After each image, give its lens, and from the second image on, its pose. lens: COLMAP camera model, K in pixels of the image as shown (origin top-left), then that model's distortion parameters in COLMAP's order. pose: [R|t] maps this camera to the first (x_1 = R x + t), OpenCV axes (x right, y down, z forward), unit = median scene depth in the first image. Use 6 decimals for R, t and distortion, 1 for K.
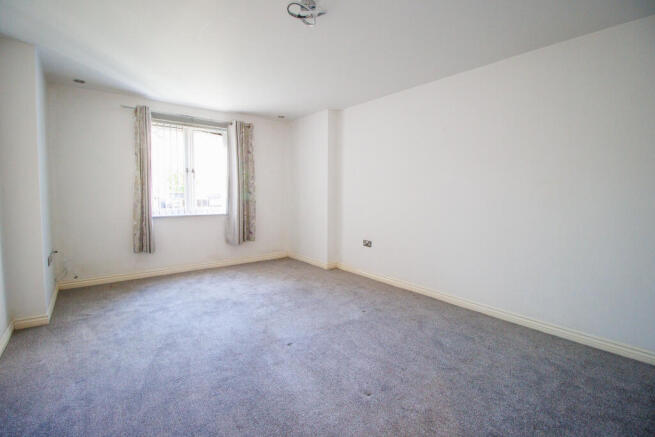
lens RADIAL K [[307.7, 0, 326.8], [0, 307.7, 218.2], [0, 0, 1]] dist [-0.001993, -0.000162]
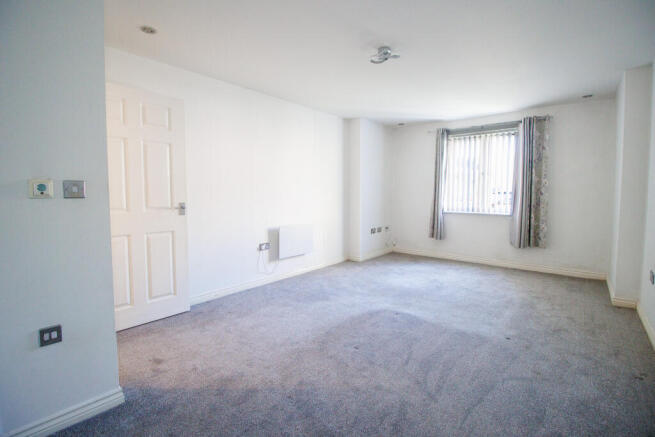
lens RADIAL K [[307.7, 0, 326.4], [0, 307.7, 213.3], [0, 0, 1]] dist [-0.001993, -0.000162]
pose [[0.211639, 0.061630, -0.975403, 0.520223], [-0.083248, 0.995520, 0.044838, -0.013633], [0.973796, 0.071710, 0.215822, 0.219742]]
